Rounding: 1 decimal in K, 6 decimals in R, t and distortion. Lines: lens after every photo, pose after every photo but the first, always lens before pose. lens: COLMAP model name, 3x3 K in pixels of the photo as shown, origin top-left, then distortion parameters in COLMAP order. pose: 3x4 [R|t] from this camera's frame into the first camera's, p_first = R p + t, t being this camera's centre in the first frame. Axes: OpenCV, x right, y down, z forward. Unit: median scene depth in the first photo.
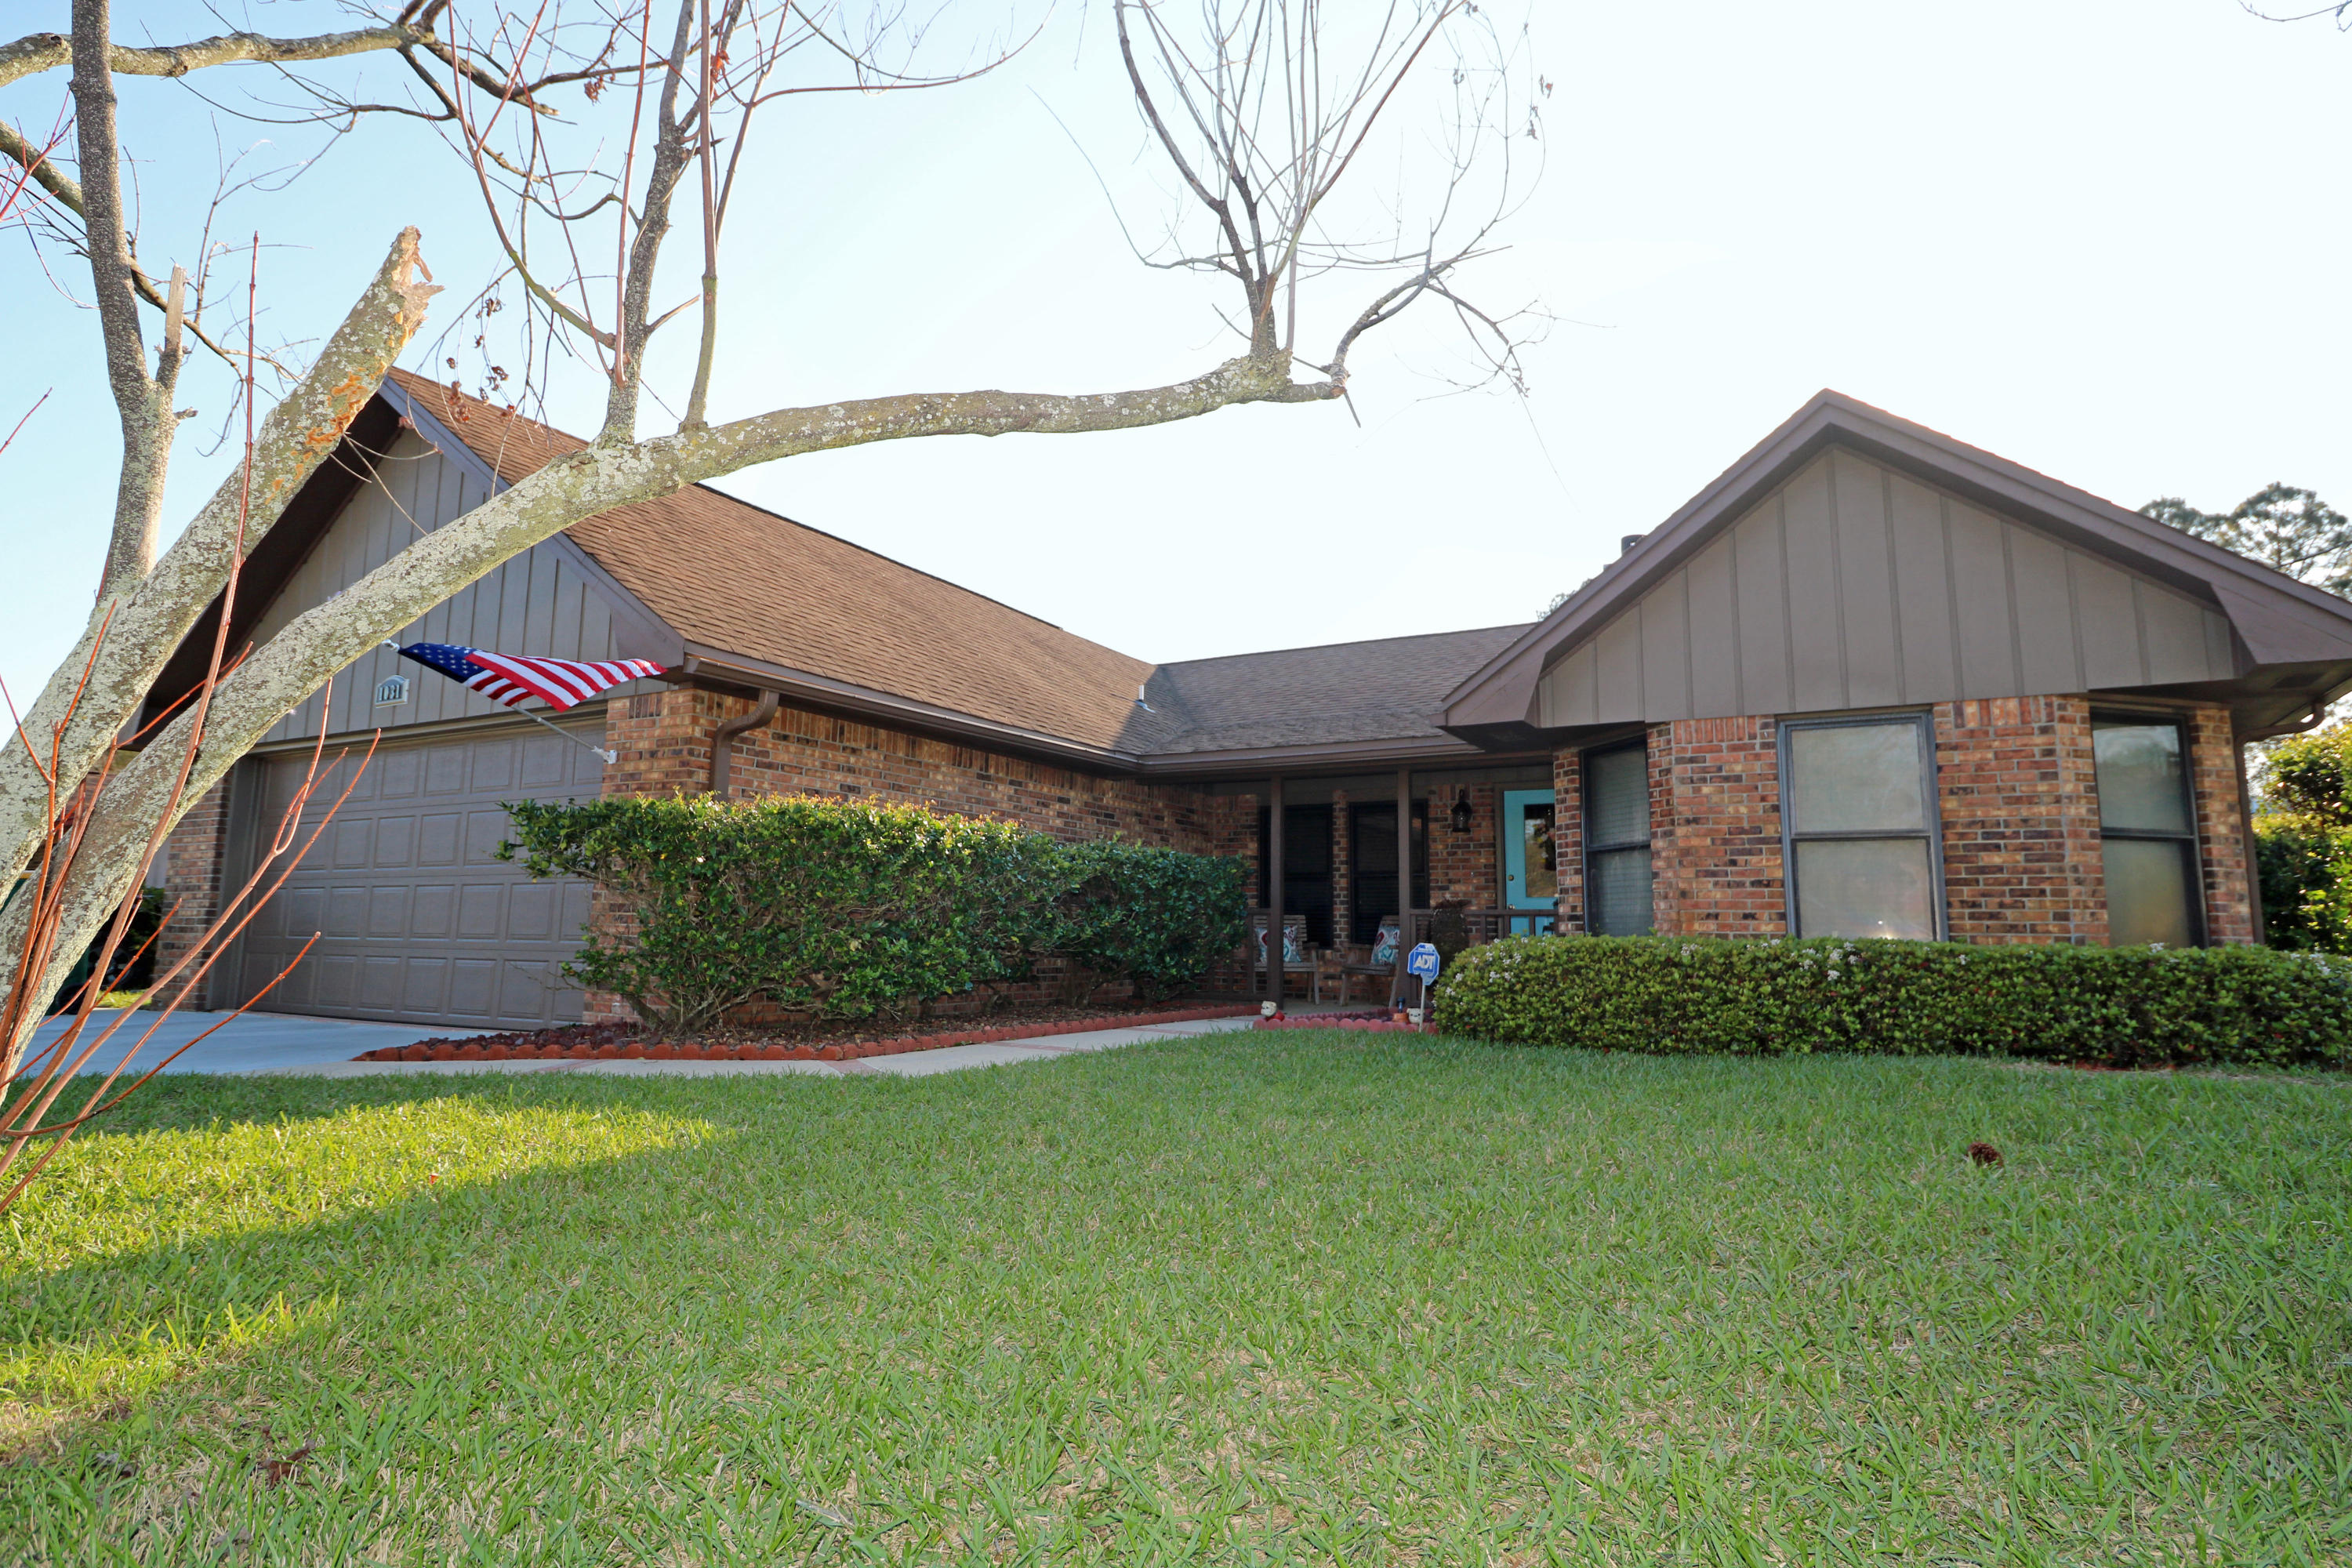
lens RADIAL K [[1245.0, 0, 1158.2], [0, 1245.0, 748.9], [0, 0, 1]] dist [0.006634, -0.014464]
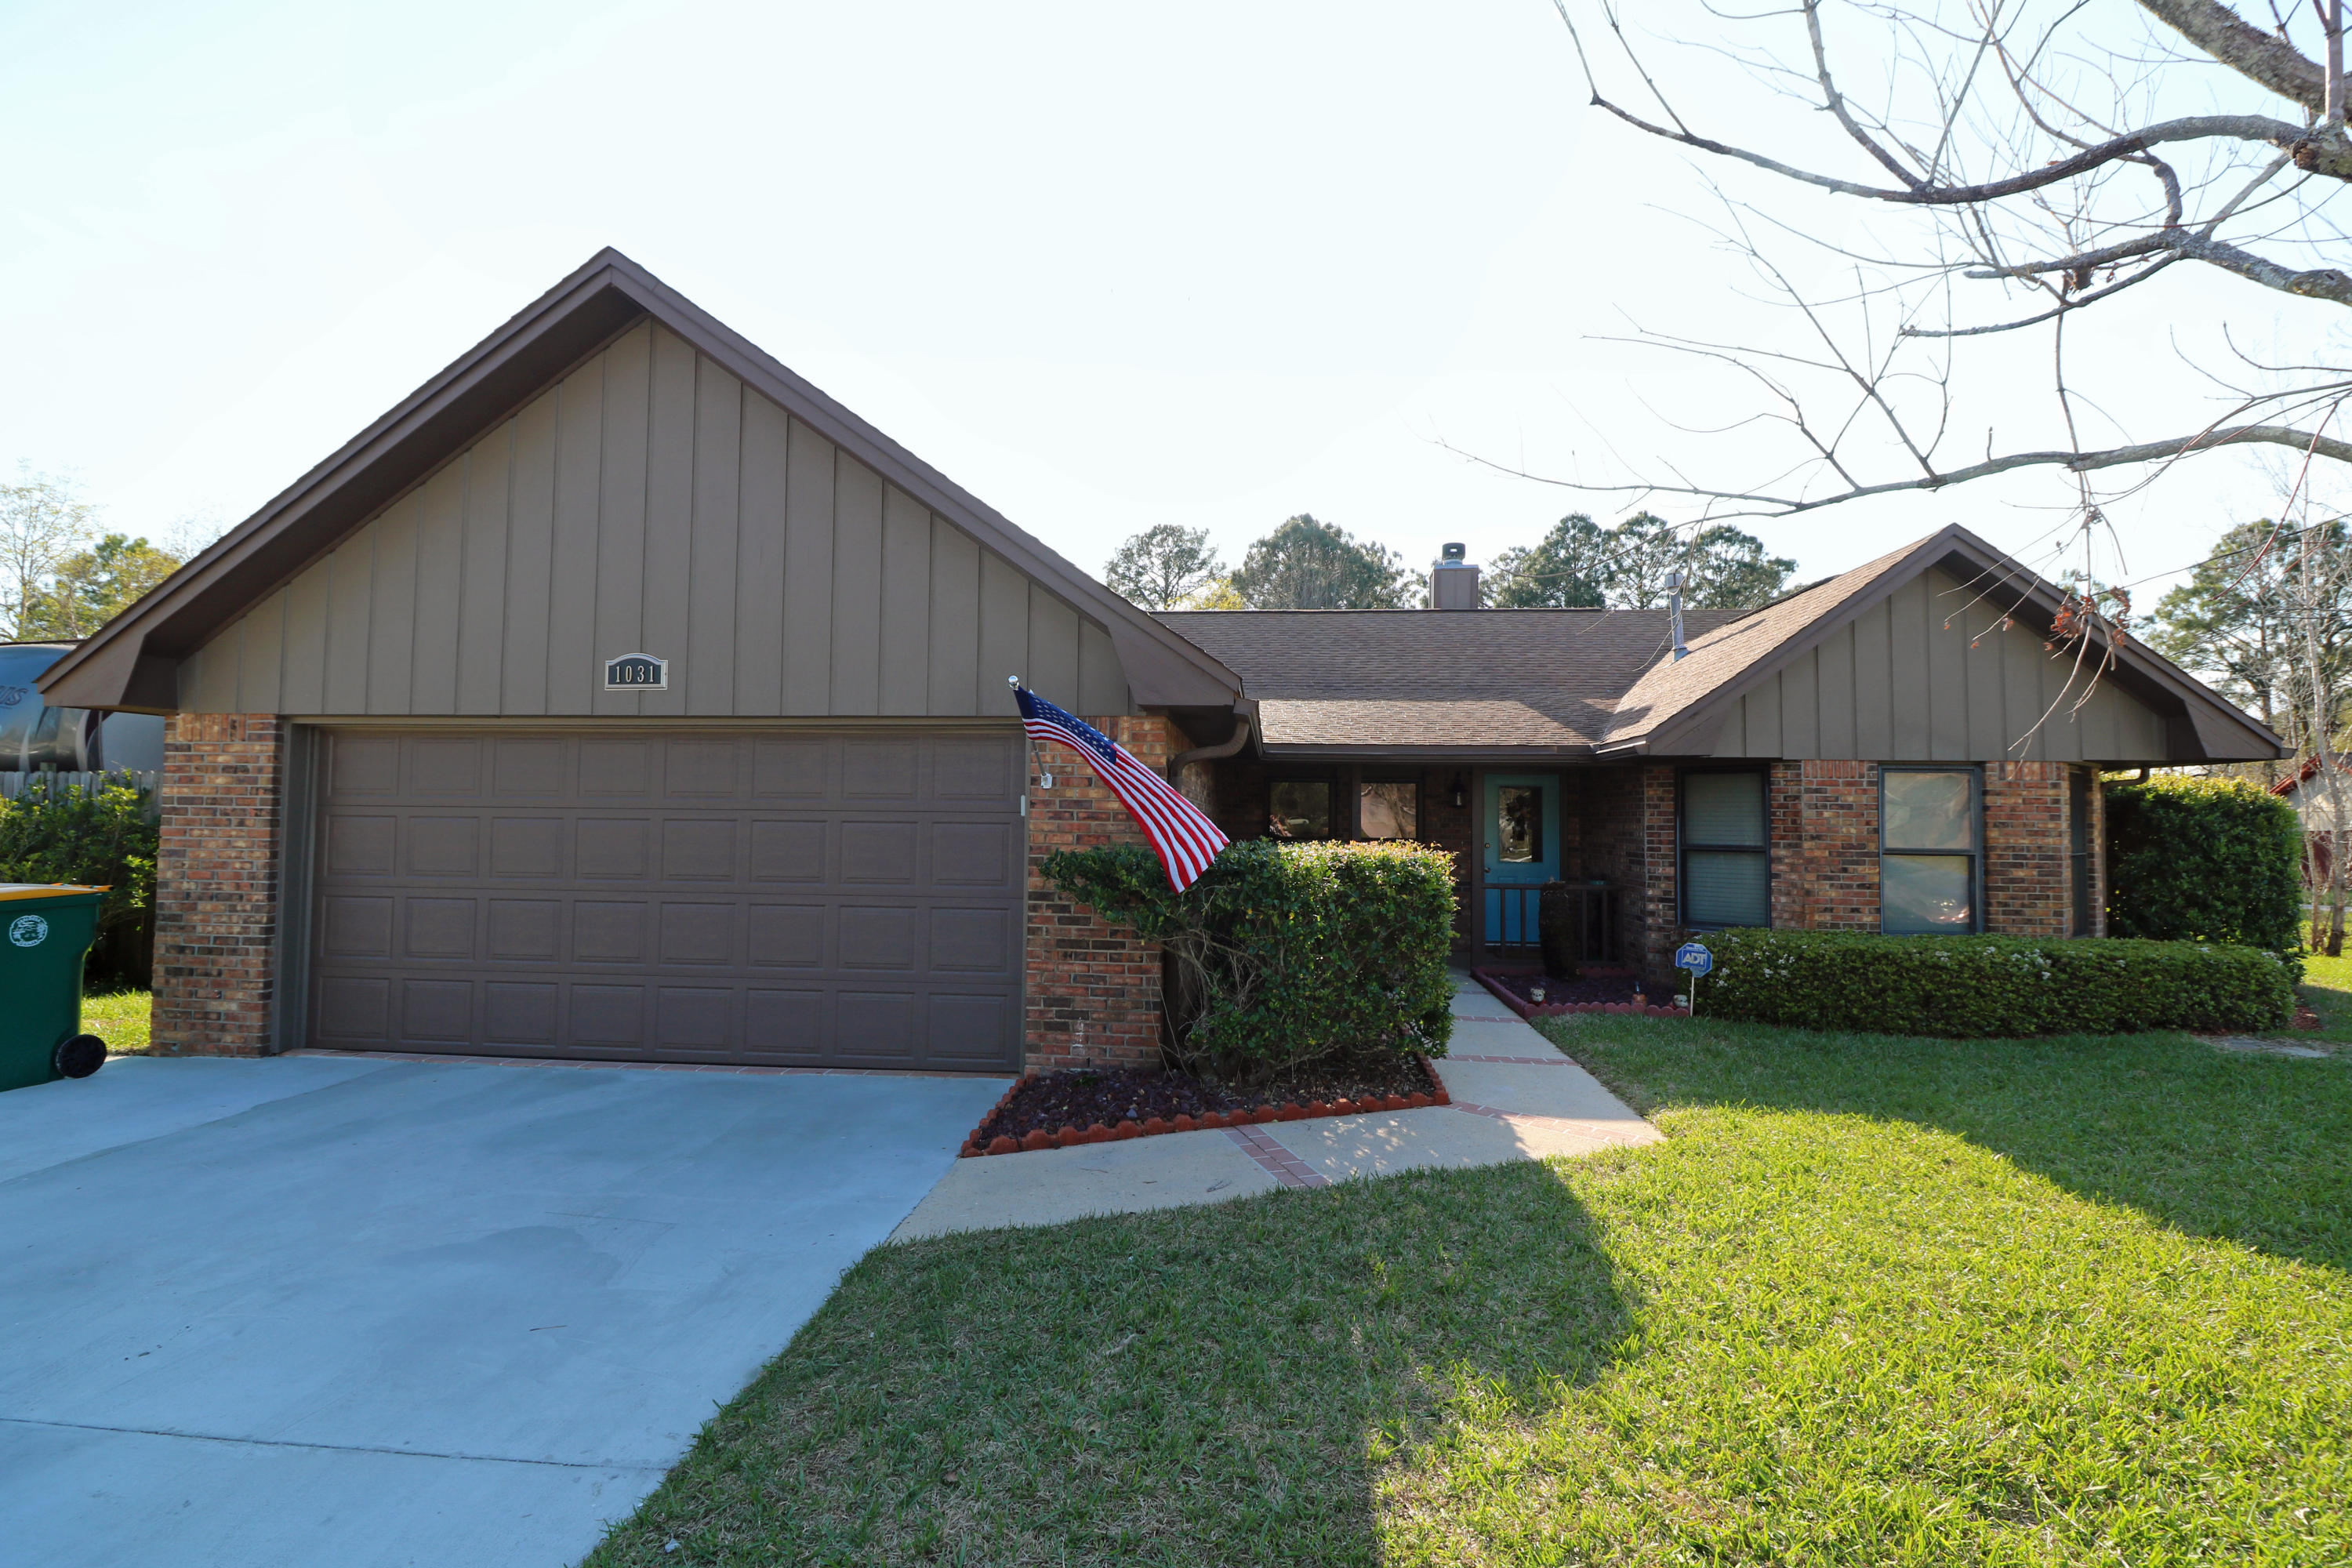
lens RADIAL K [[1117.6, 0, 1184.1], [0, 1117.6, 764.6], [0, 0, 1]] dist [-0.001231, -0.012901]
pose [[0.915520, 0.020156, 0.401766, -0.670423], [-0.060595, 0.994258, 0.088198, -0.083752], [-0.397682, -0.105092, 0.911485, 0.204220]]
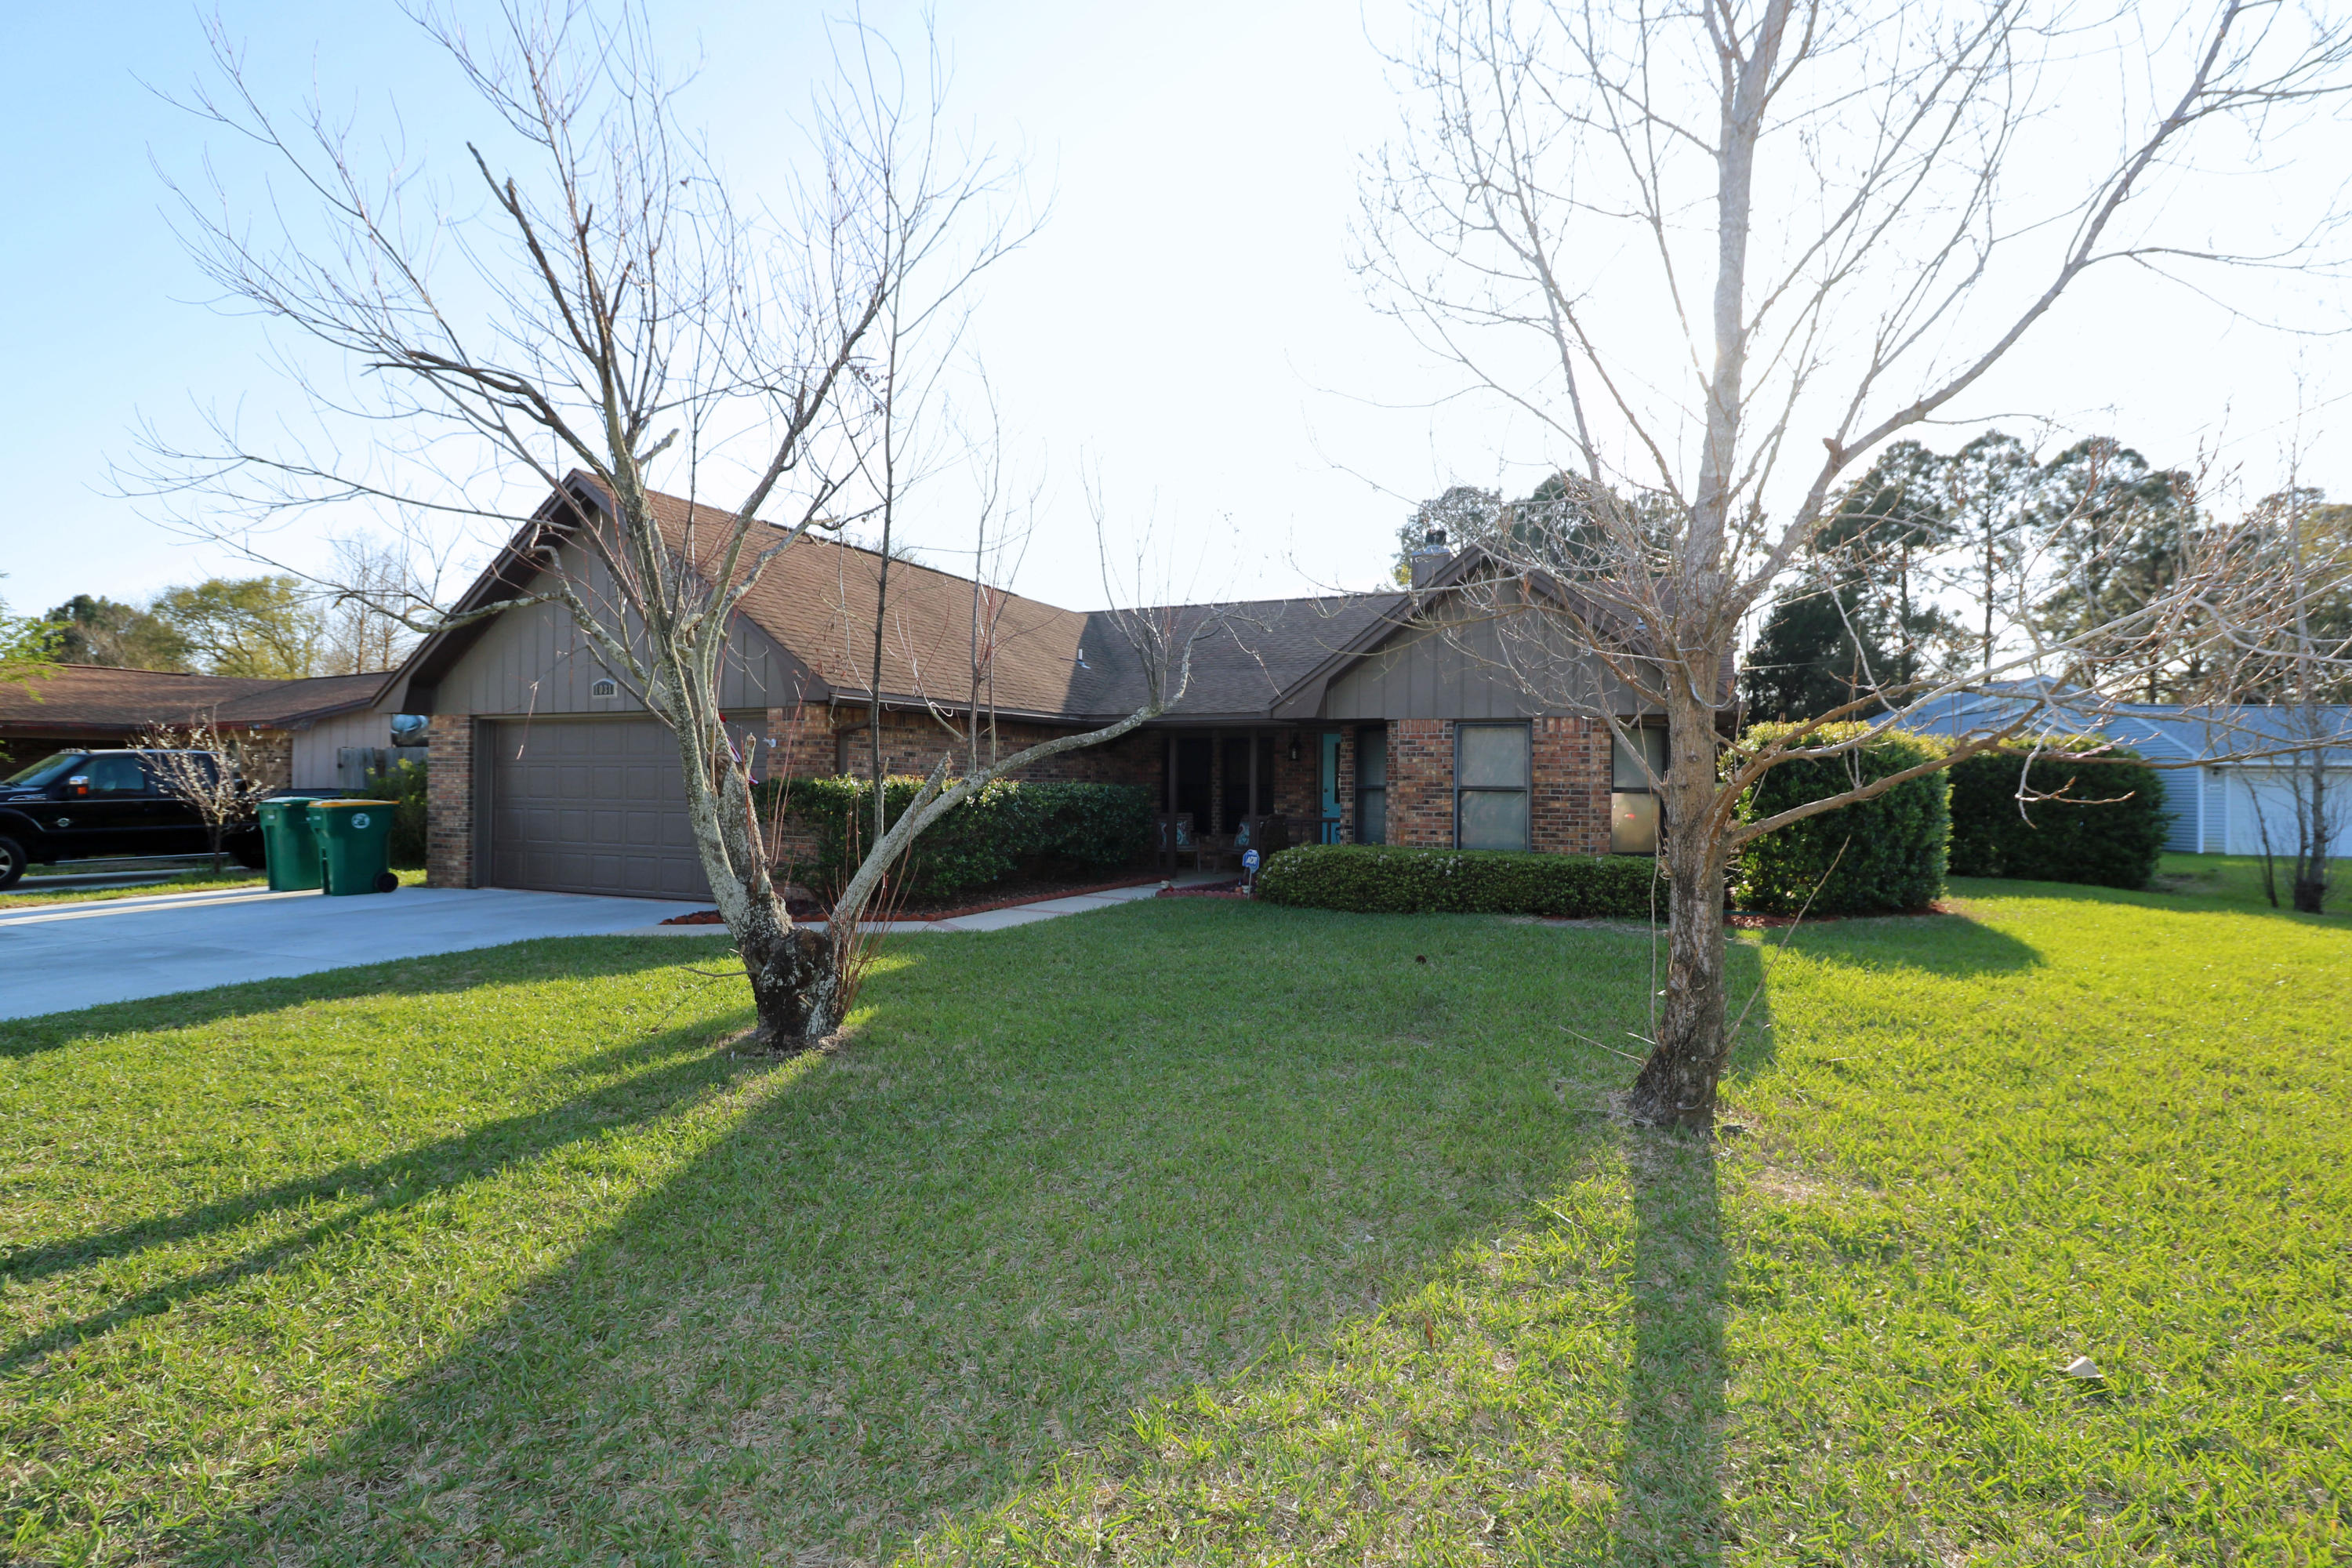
lens RADIAL K [[1117.6, 0, 1184.1], [0, 1117.6, 764.6], [0, 0, 1]] dist [-0.001231, -0.012901]
pose [[0.995556, -0.000472, 0.094173, -0.031034], [-0.011880, 0.991369, 0.130561, -0.164920], [-0.093422, -0.131099, 0.986958, -0.526847]]
